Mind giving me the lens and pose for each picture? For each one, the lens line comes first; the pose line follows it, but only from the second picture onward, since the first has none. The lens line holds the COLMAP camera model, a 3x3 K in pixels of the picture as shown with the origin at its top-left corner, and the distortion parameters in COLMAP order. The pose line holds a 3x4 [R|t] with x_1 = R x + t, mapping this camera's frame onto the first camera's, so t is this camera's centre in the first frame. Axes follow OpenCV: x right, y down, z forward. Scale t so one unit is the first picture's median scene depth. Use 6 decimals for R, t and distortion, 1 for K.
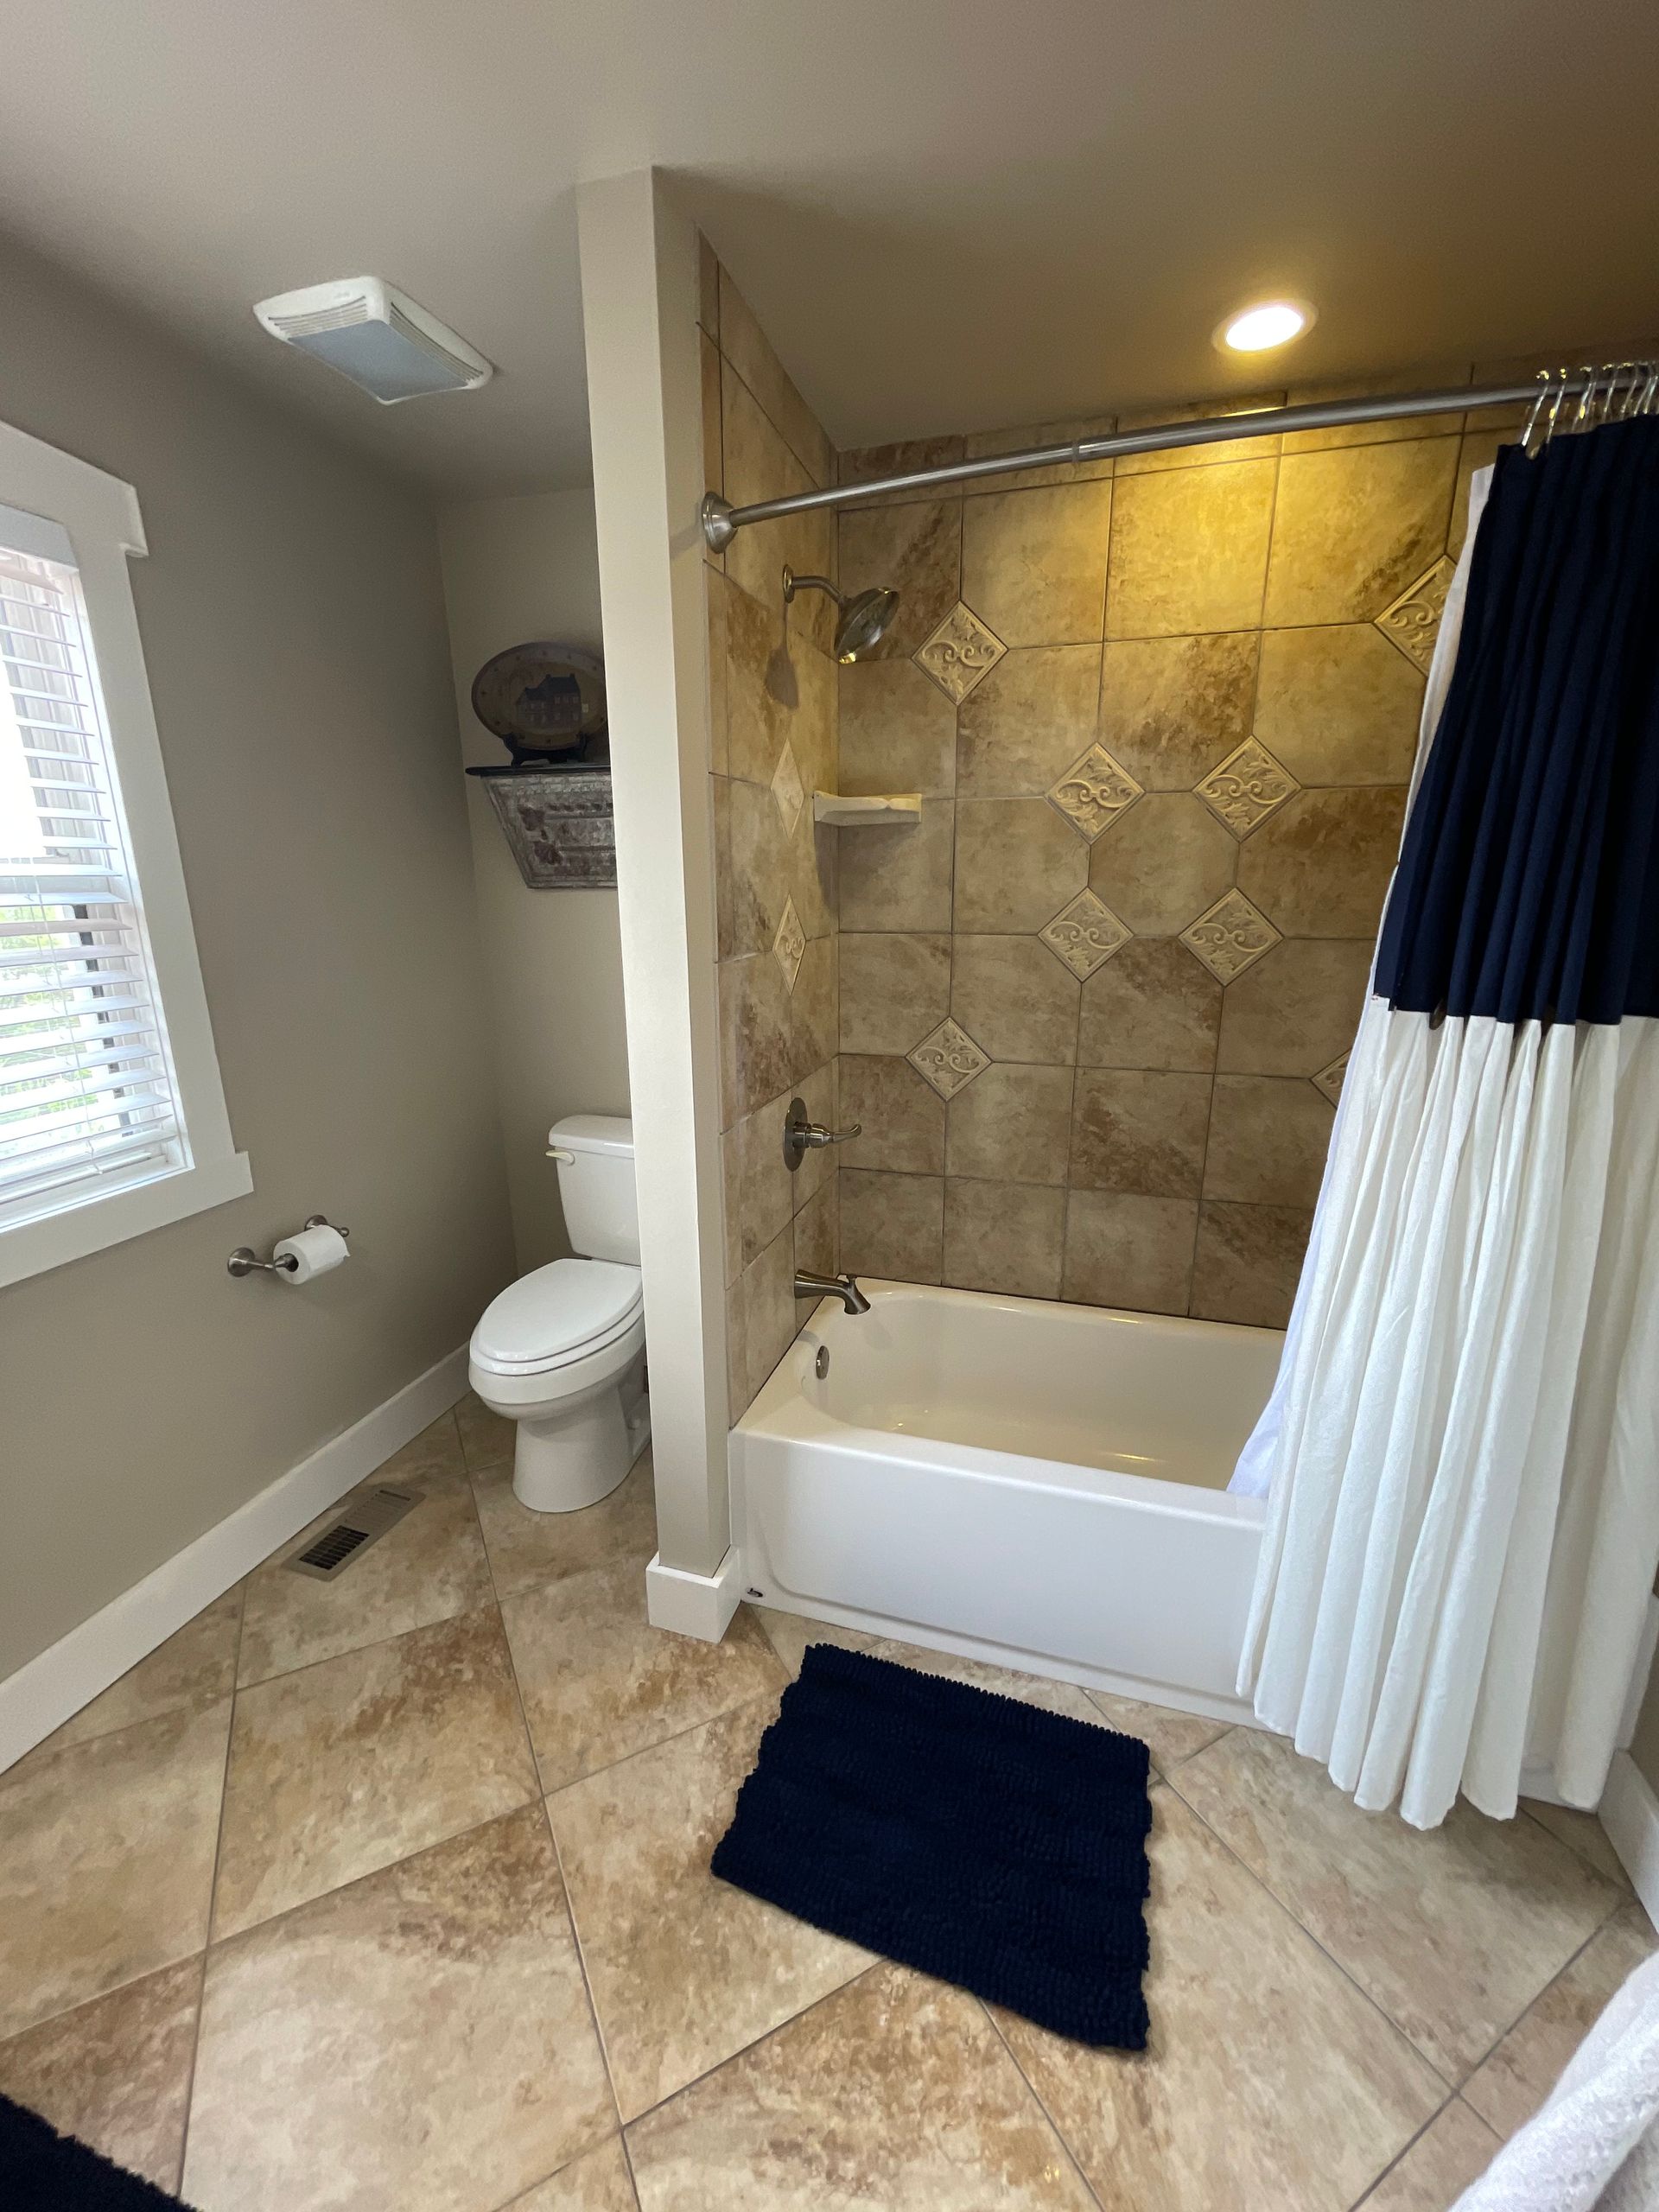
lens RADIAL K [[904.7, 0, 832.1], [0, 904.7, 1112.0], [0, 0, 1]] dist [-0.005539, 0.001268]
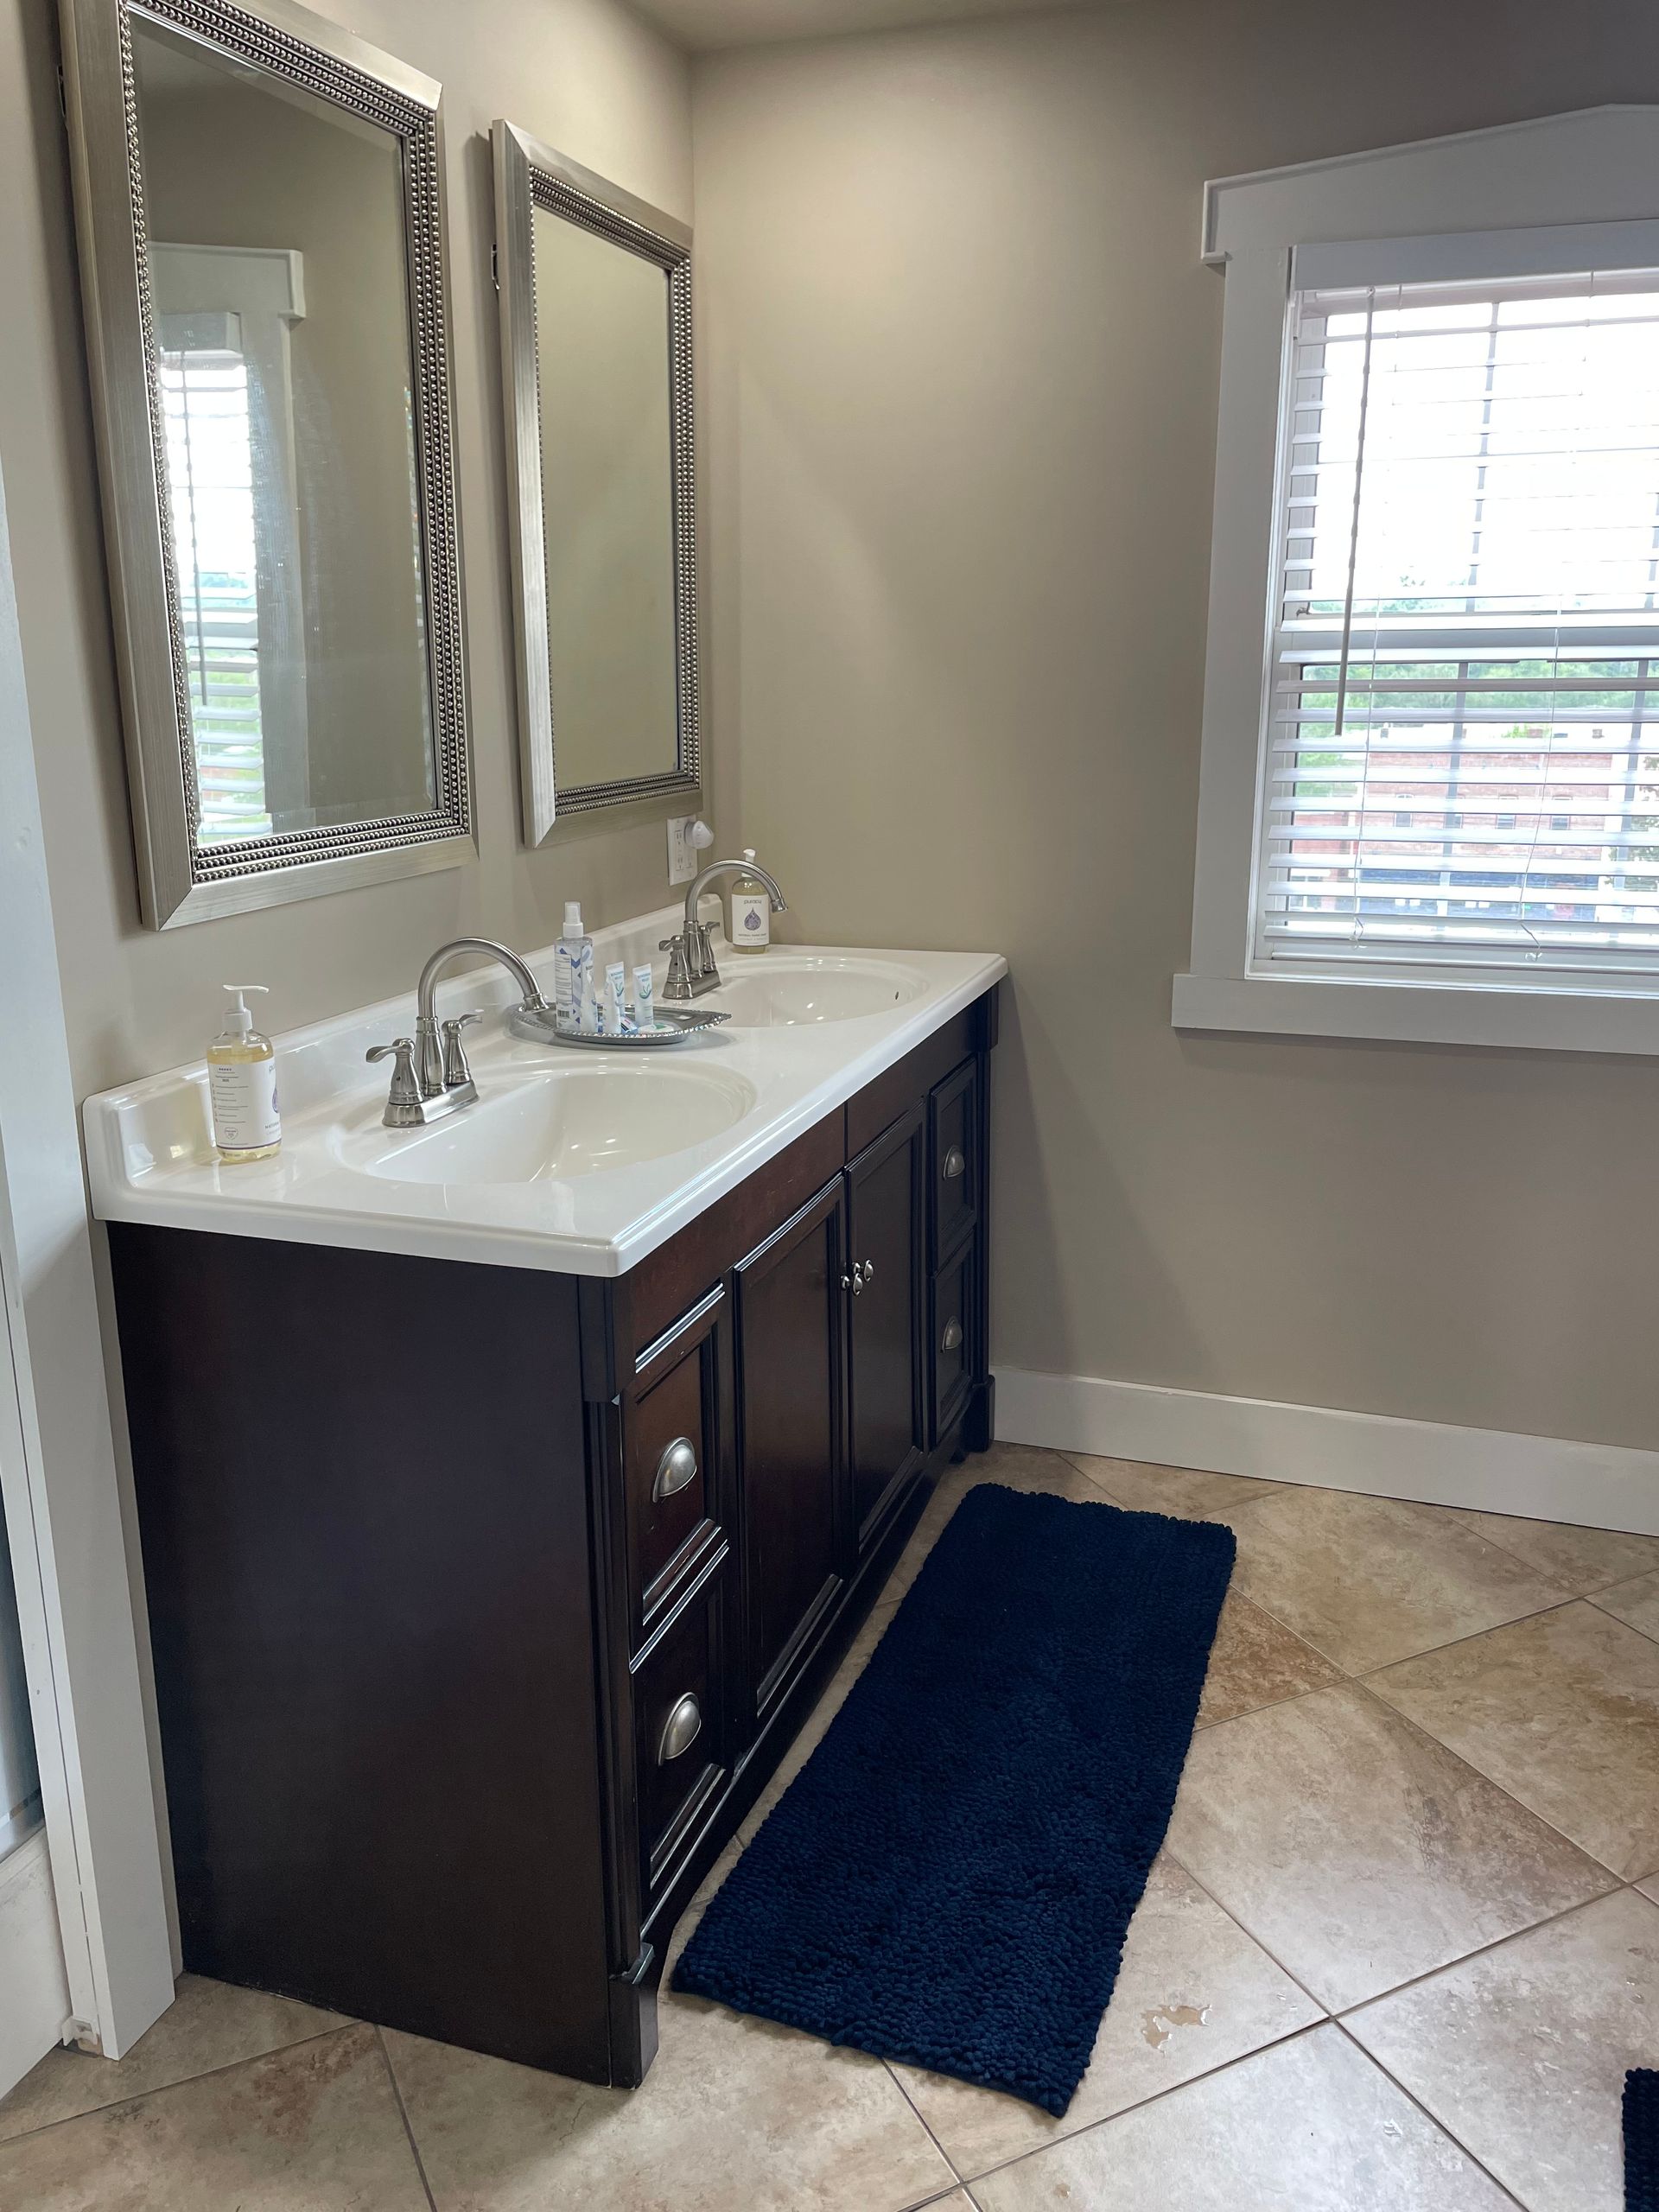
lens RADIAL K [[1720.2, 0, 831.9], [0, 1720.2, 1098.0], [0, 0, 1]] dist [0.003704, -0.005937]
pose [[-0.027081, 0.261651, -0.964782, 0.810935], [-0.258507, 0.930473, 0.259603, -0.029703], [0.965630, 0.256433, 0.042440, 0.138459]]
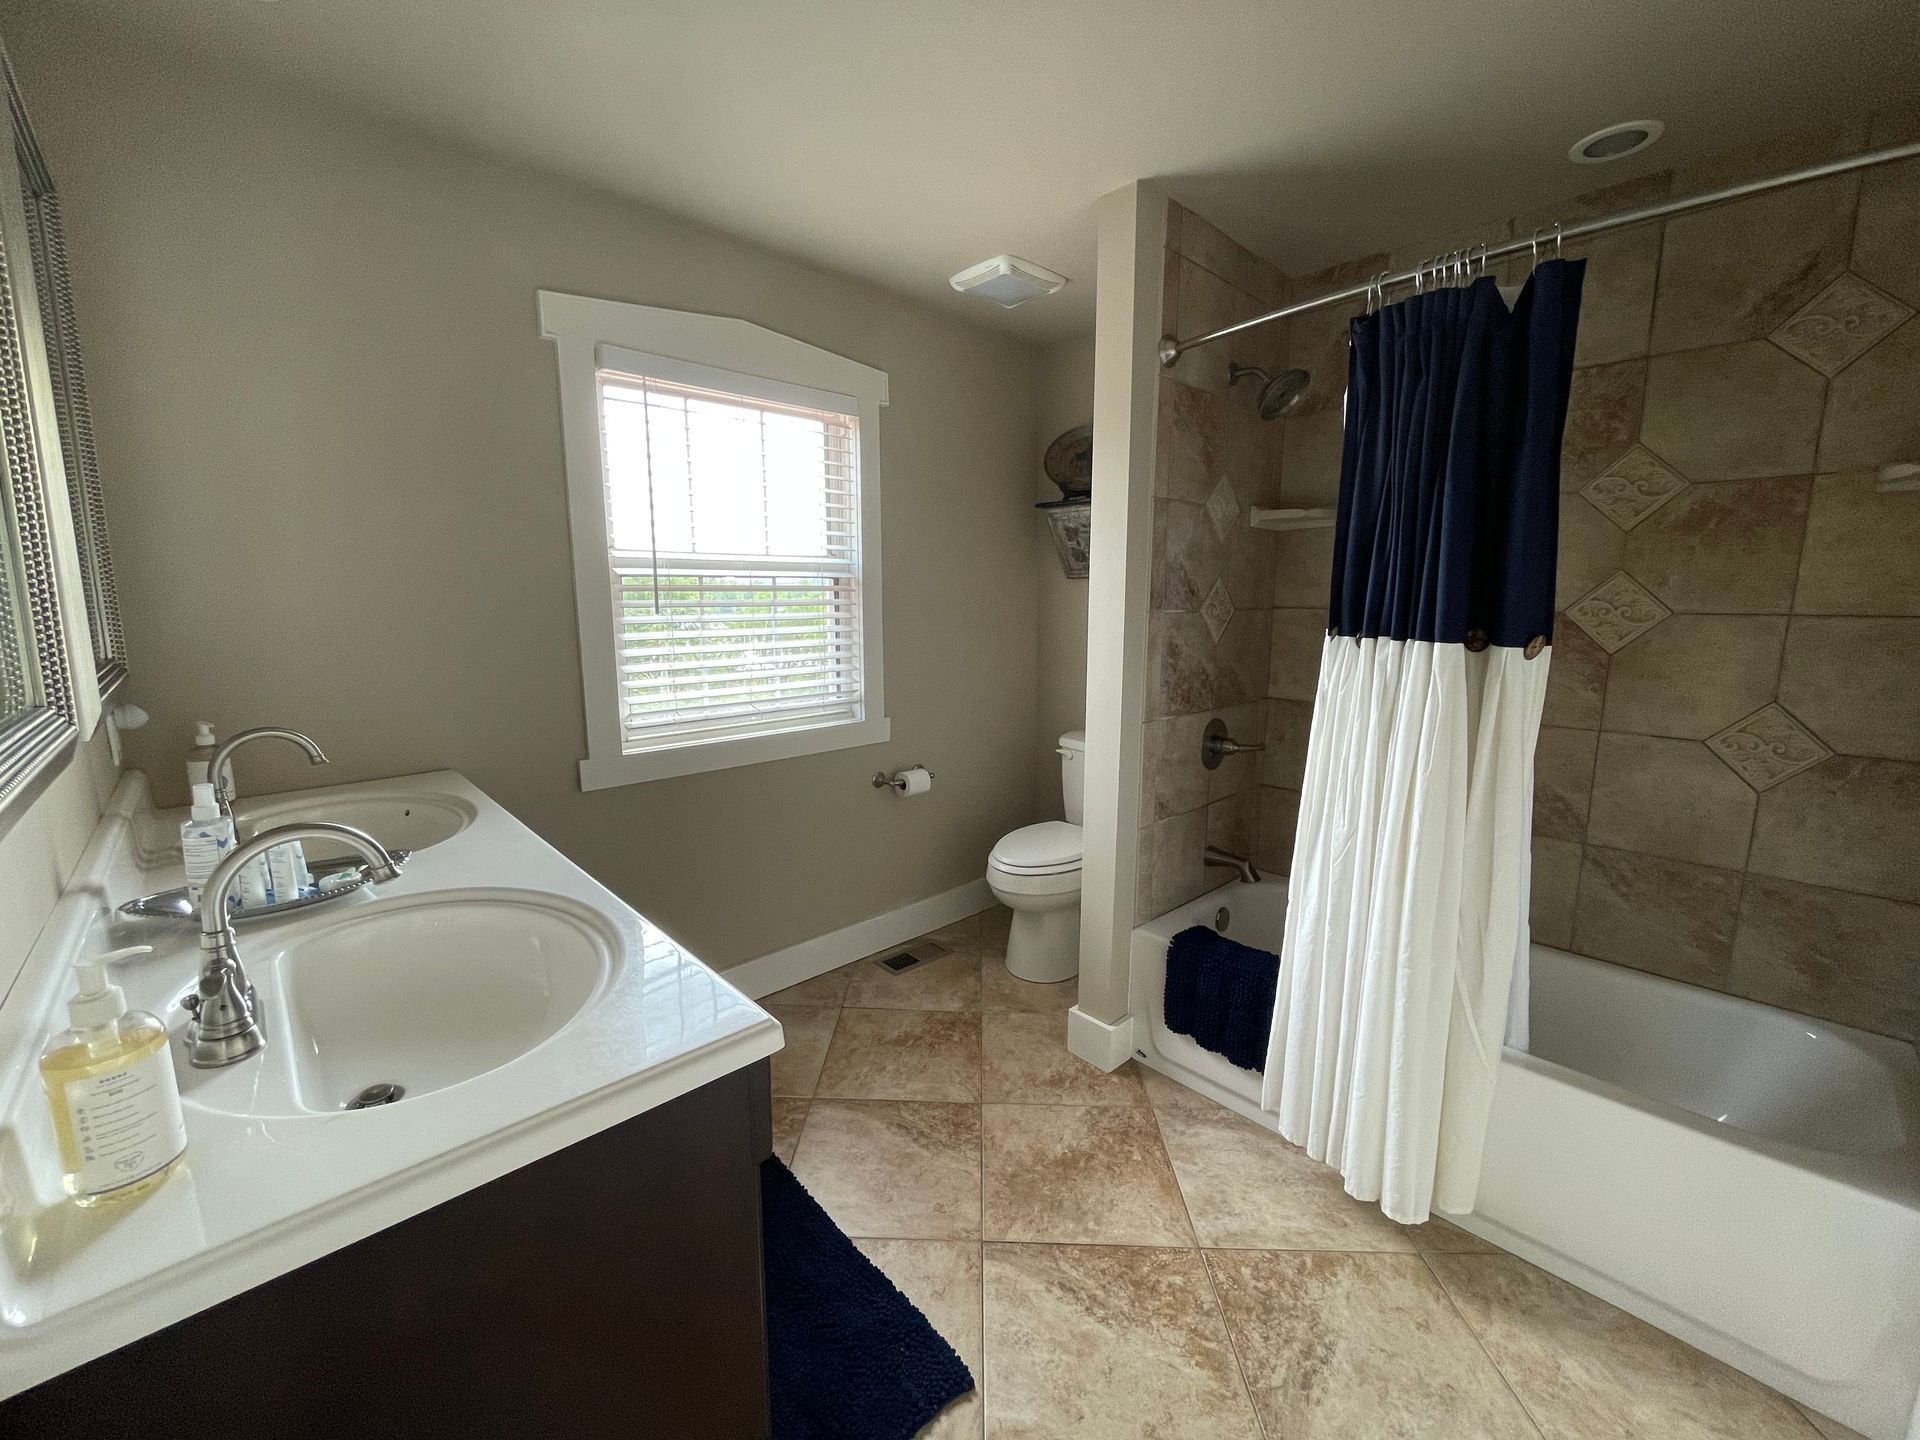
lens RADIAL K [[785.3, 0, 957.2], [0, 785.3, 723.3], [0, 0, 1]] dist [-0.005539, 0.001268]
pose [[0.866519, 0.086040, -0.491672, 0.265500], [-0.132665, 0.989301, -0.060687, 0.150235], [0.481191, 0.117814, 0.868663, -0.326215]]
